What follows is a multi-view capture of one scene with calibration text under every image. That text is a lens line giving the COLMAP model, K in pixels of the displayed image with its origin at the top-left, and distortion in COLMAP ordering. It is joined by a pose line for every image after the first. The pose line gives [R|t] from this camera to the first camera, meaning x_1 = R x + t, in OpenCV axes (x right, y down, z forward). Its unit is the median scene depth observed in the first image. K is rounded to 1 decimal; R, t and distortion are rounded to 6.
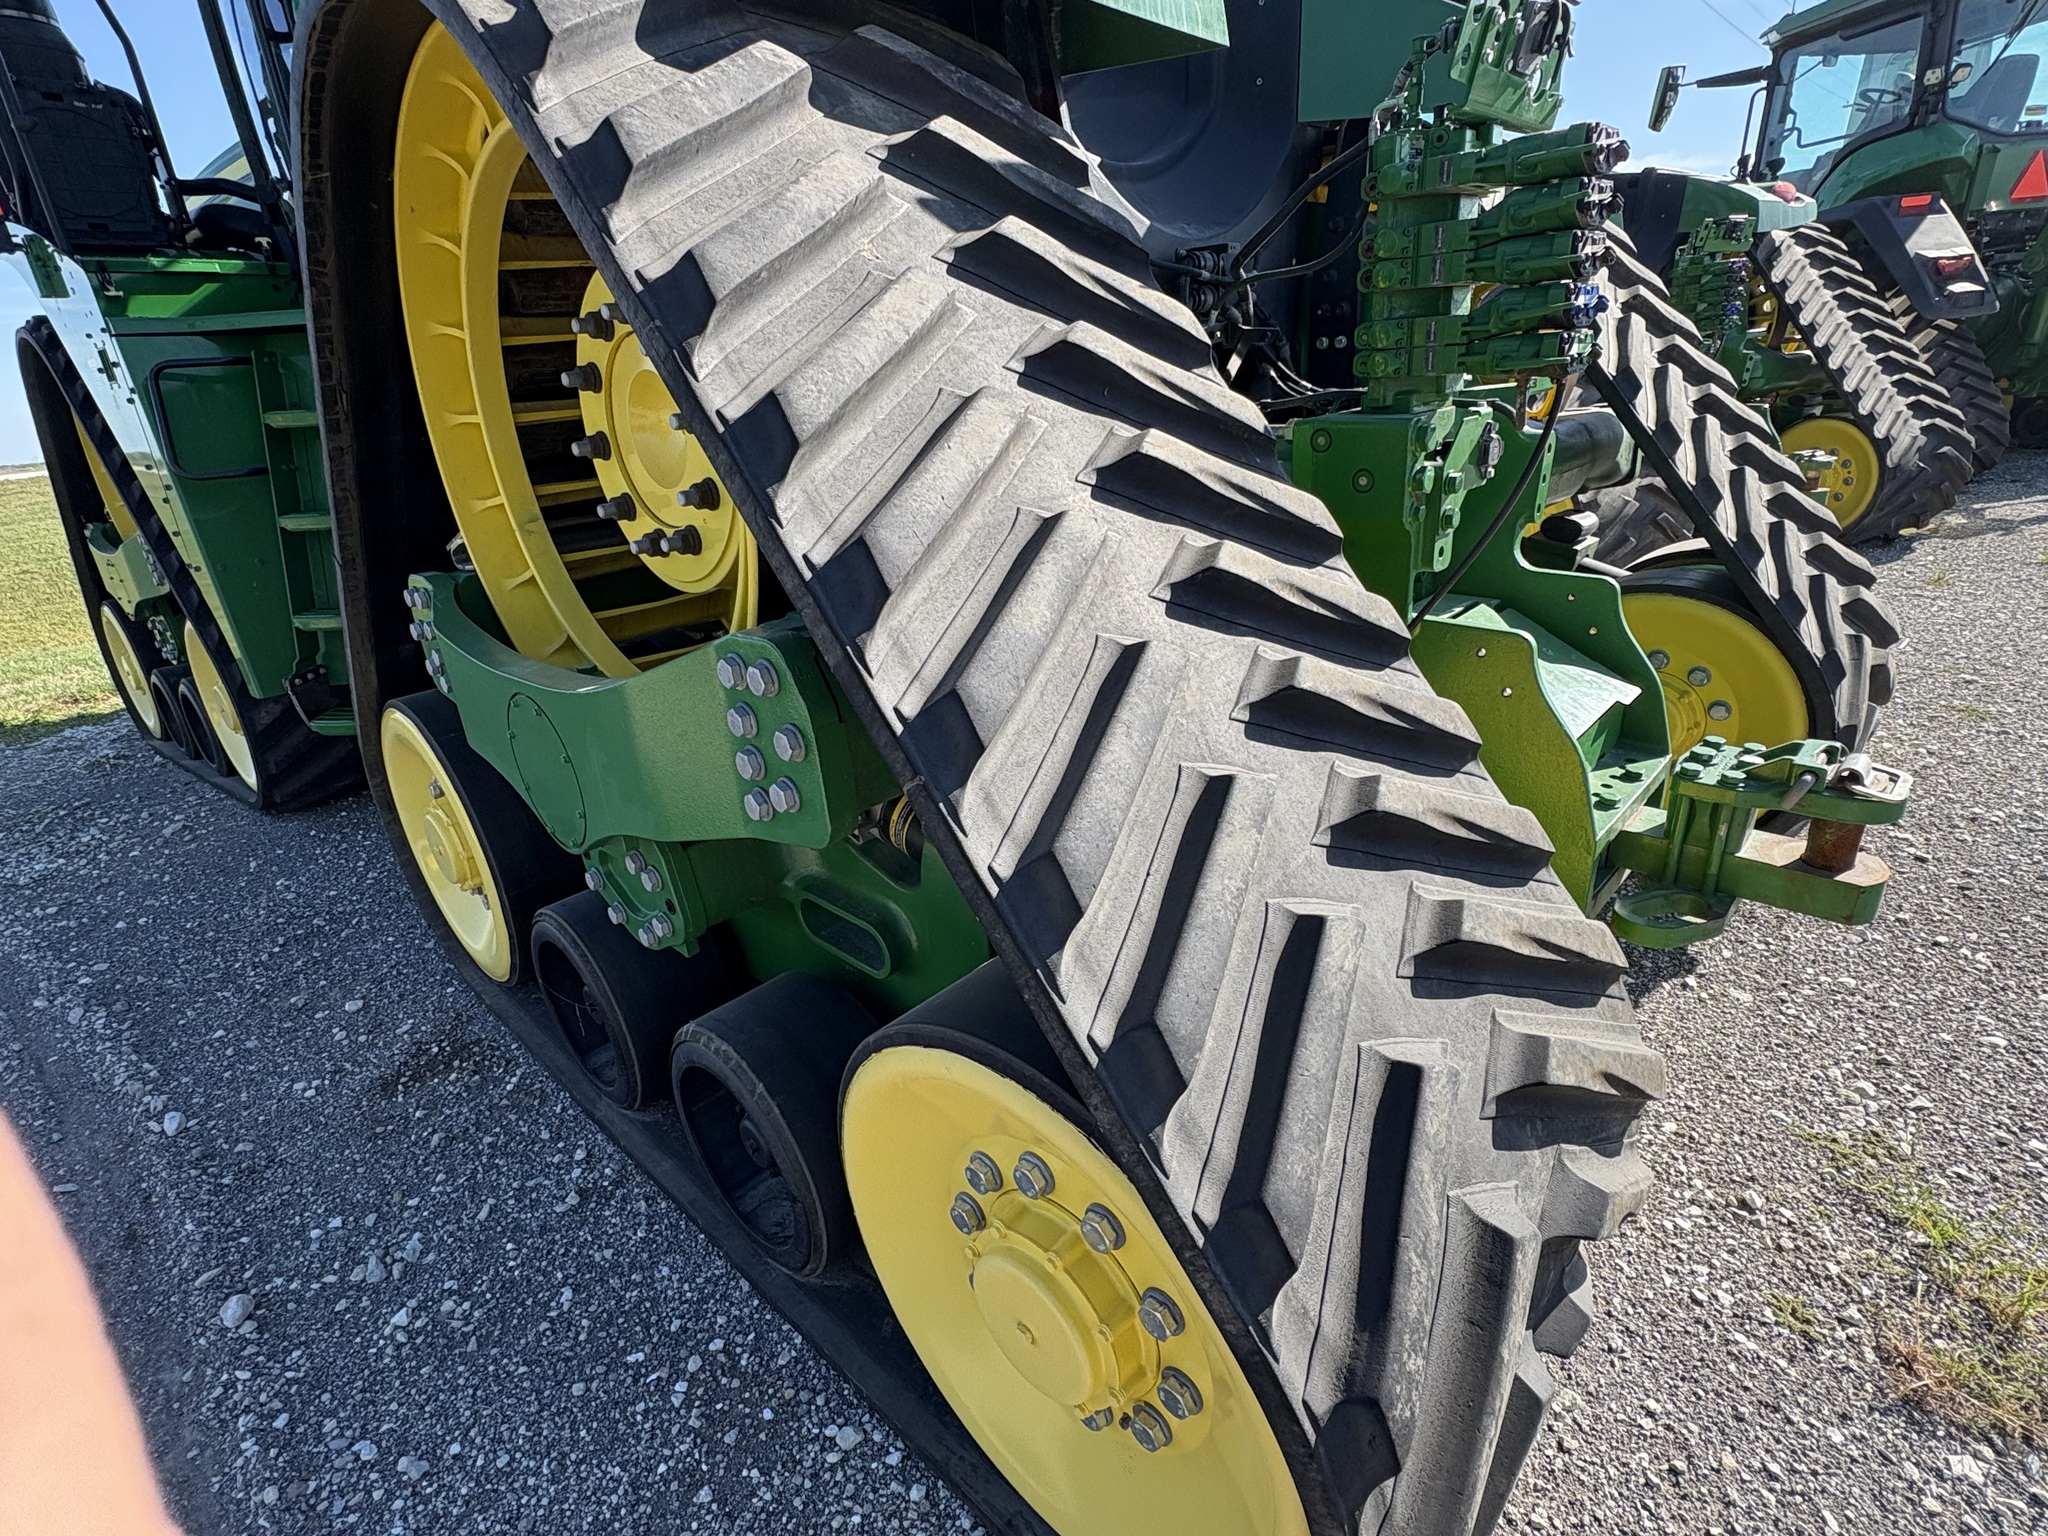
lens RADIAL K [[1408.0, 0, 1226.8], [0, 1408.0, 870.0], [0, 0, 1]] dist [0.000313, 0.001577]
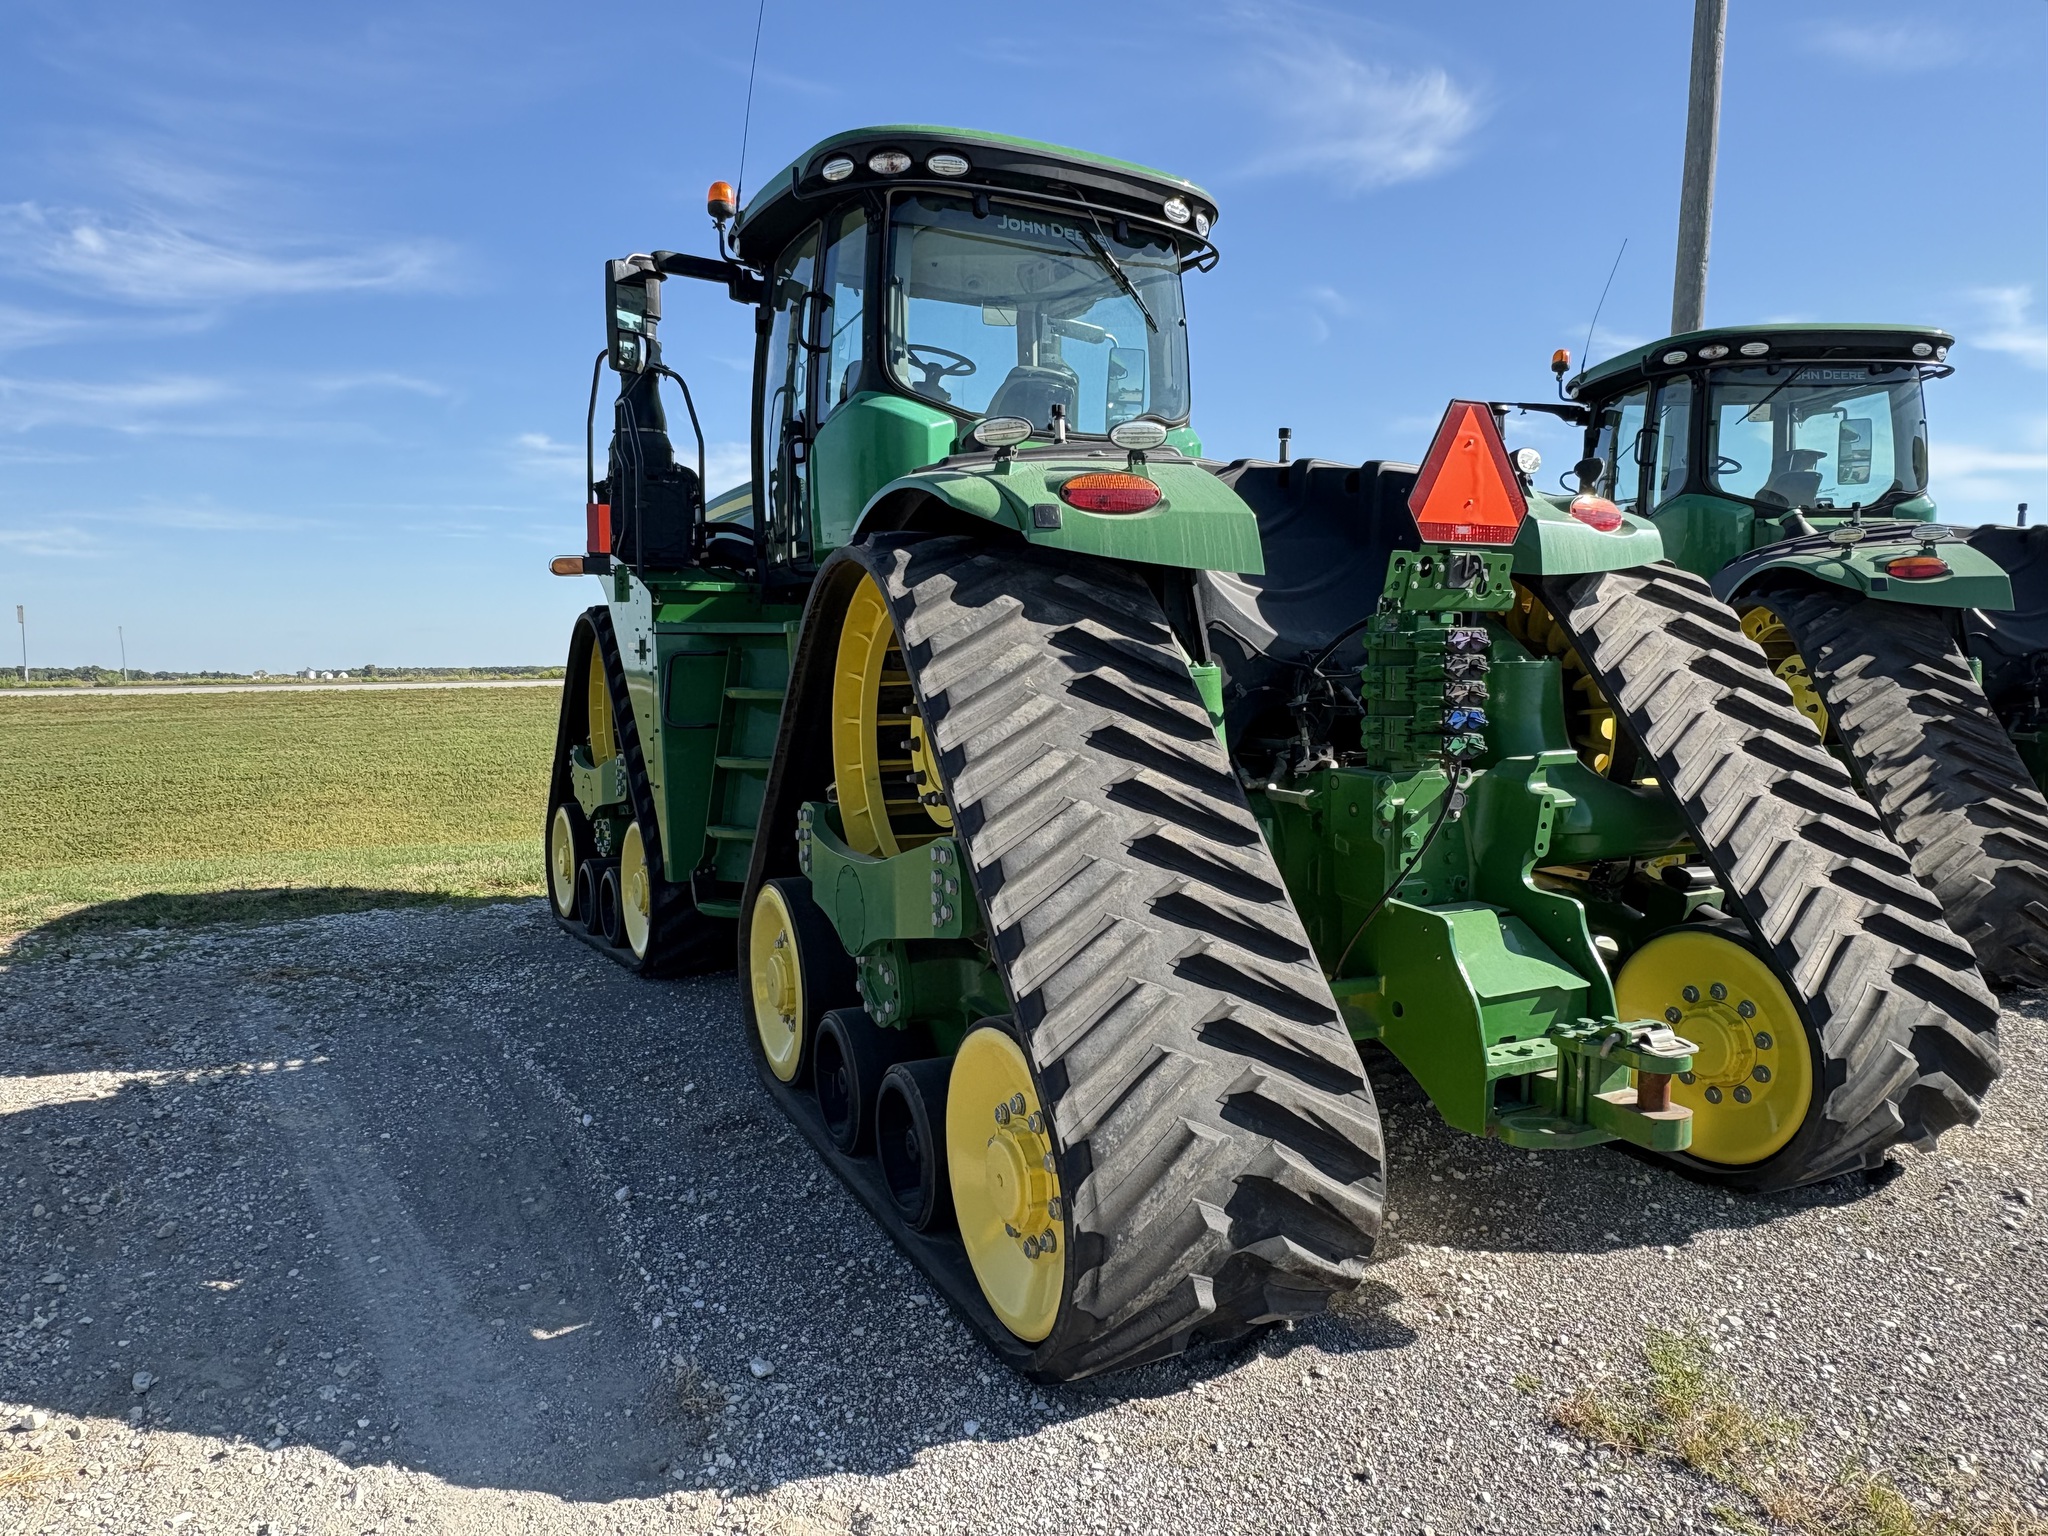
lens RADIAL K [[1361.4, 0, 1008.9], [0, 1361.4, 778.5], [0, 0, 1]] dist [-0.003500, 0.003377]
pose [[0.932748, 0.102610, -0.345618, 0.224012], [-0.192123, 0.952653, -0.235669, 0.105818], [0.305072, 0.286221, 0.908300, -0.438349]]
